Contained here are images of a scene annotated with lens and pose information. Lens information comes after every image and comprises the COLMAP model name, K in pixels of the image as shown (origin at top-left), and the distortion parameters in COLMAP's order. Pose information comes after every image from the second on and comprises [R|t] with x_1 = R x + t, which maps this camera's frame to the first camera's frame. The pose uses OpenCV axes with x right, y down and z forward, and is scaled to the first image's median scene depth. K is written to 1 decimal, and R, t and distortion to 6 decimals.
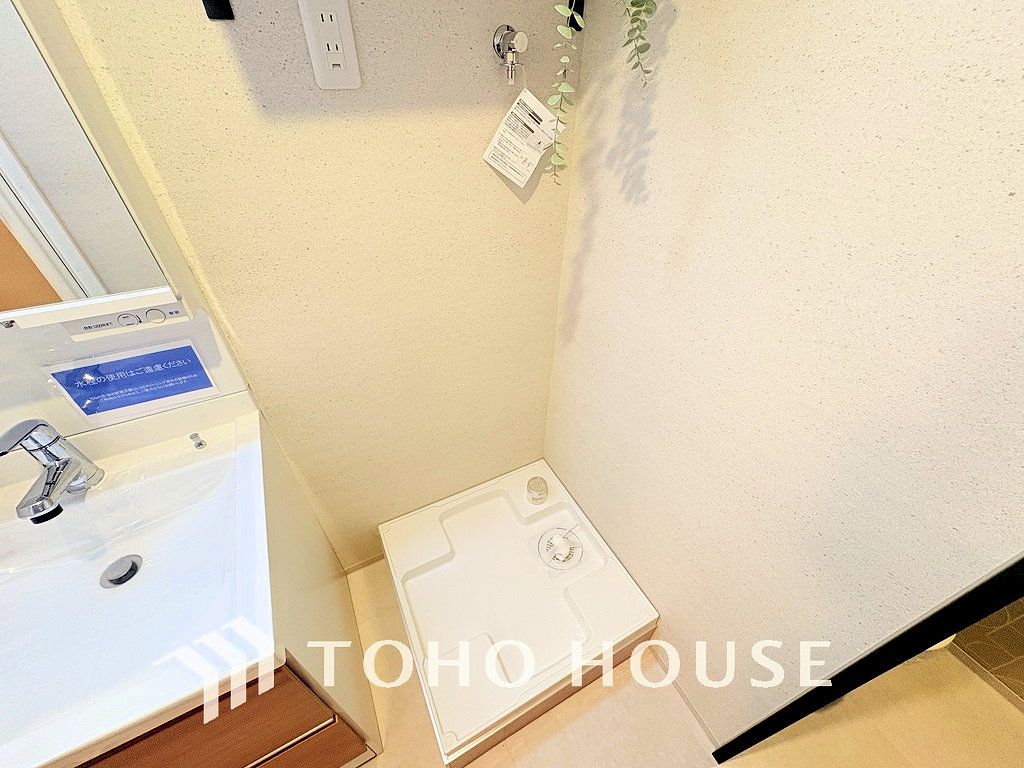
lens RADIAL K [[409.2, 0, 509.5], [0, 409.2, 380.0], [0, 0, 1]] dist [0.005205, -0.001334]
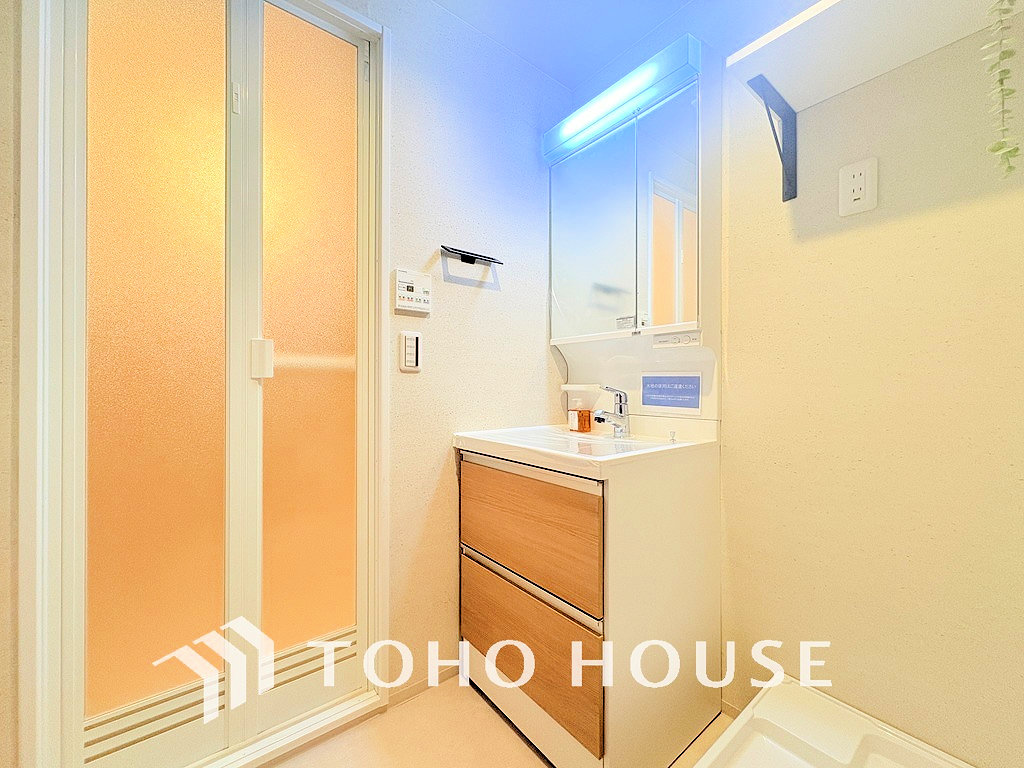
lens RADIAL K [[409.2, 0, 510.2], [0, 409.2, 383.1], [0, 0, 1]] dist [0.005205, -0.001334]
pose [[0.192046, -0.011401, -0.981320, 0.630929], [-0.618373, 0.775055, -0.130021, 0.575172], [0.762059, 0.631791, 0.141796, 0.201804]]
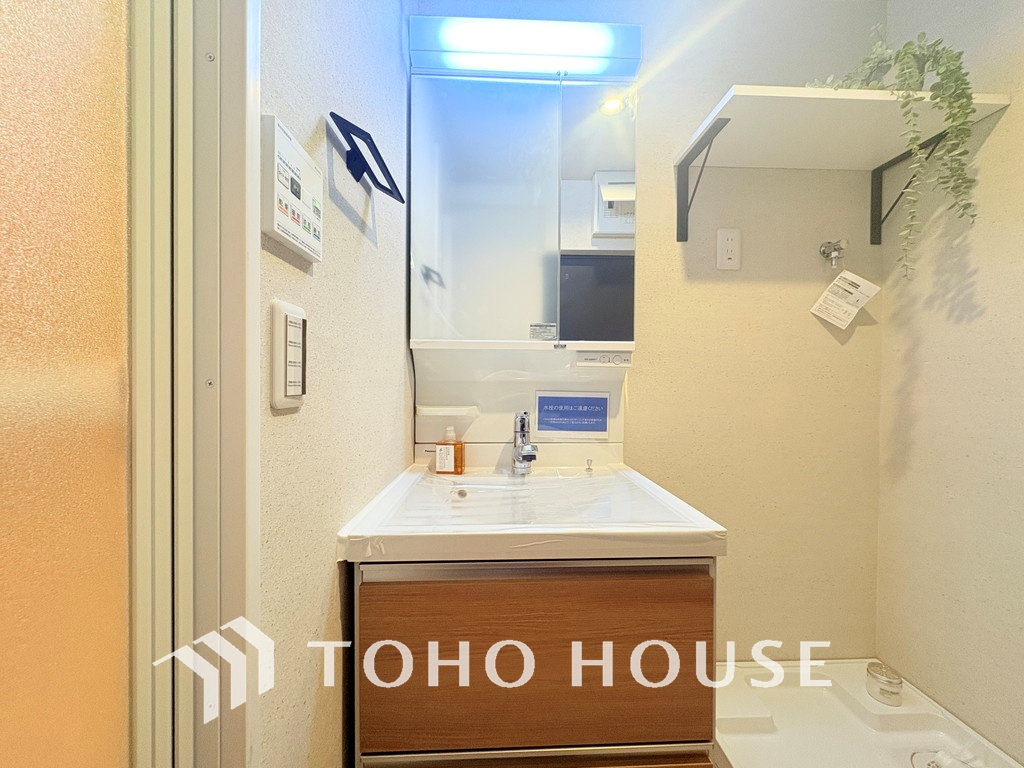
lens RADIAL K [[409.2, 0, 510.2], [0, 409.2, 383.4], [0, 0, 1]] dist [0.005205, -0.001334]
pose [[0.907900, 0.001909, -0.419183, -0.436008], [-0.263512, 0.780300, -0.567181, 0.793632], [0.326006, 0.625403, 0.708937, -0.231039]]
